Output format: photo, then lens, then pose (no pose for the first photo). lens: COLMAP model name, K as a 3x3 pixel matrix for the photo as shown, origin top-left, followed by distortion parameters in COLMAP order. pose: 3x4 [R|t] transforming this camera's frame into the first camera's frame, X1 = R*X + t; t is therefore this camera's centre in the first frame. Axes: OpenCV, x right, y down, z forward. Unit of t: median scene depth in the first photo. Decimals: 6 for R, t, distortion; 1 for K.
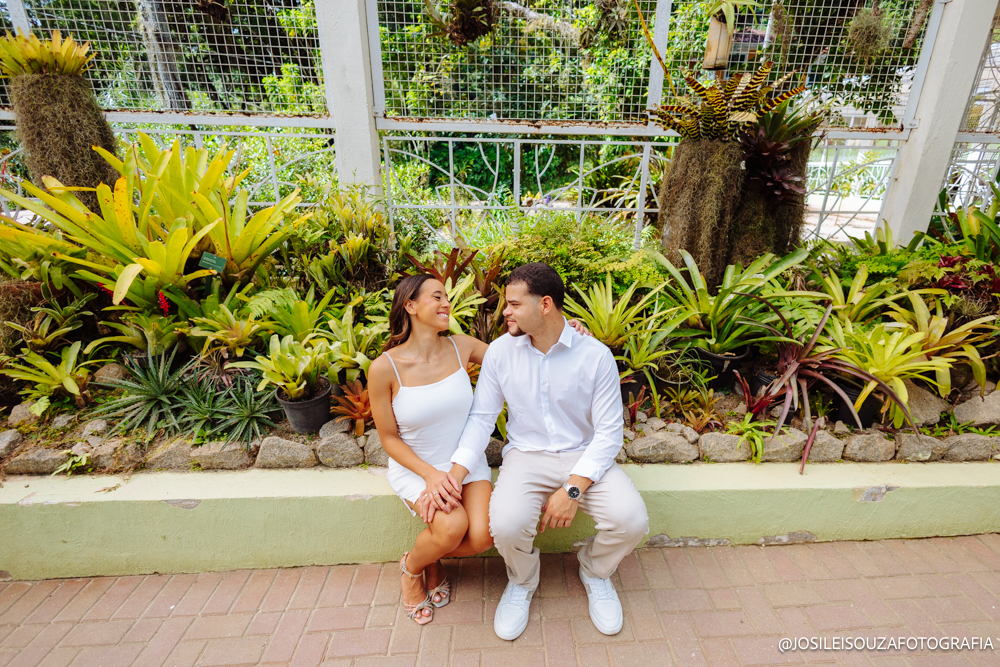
lens RADIAL K [[444.8, 0, 500.0], [0, 444.8, 333.5], [0, 0, 1]] dist [0.004681, -0.000332]
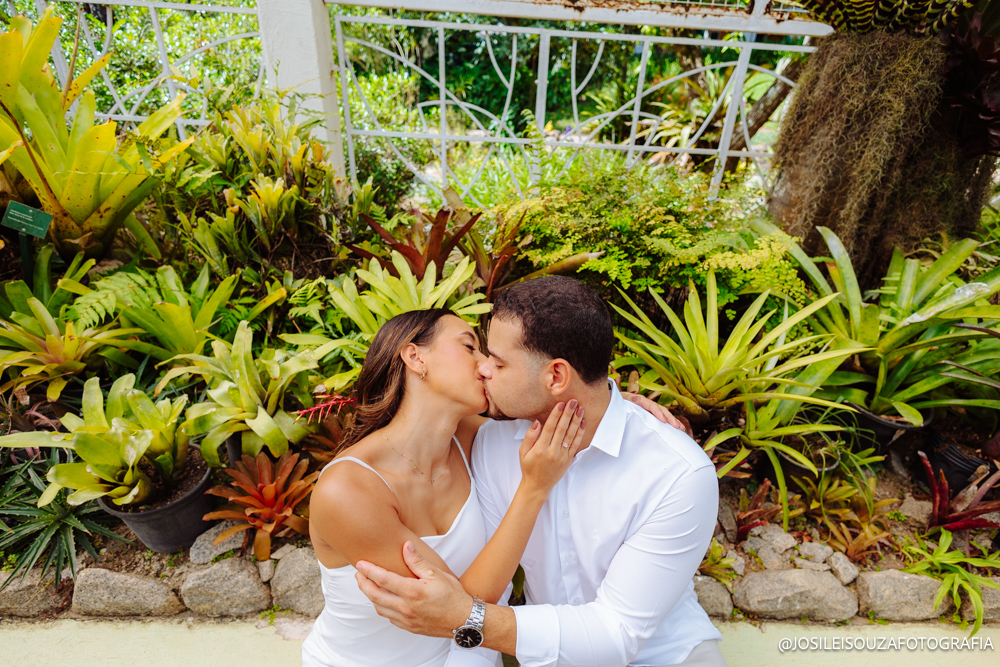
lens RADIAL K [[444.8, 0, 500.0], [0, 444.8, 333.5], [0, 0, 1]] dist [0.004681, -0.000332]
pose [[0.999324, 0.032749, 0.016708, -0.029517], [-0.034711, 0.990200, 0.135278, -0.112973], [-0.012114, -0.135766, 0.990667, 0.393545]]
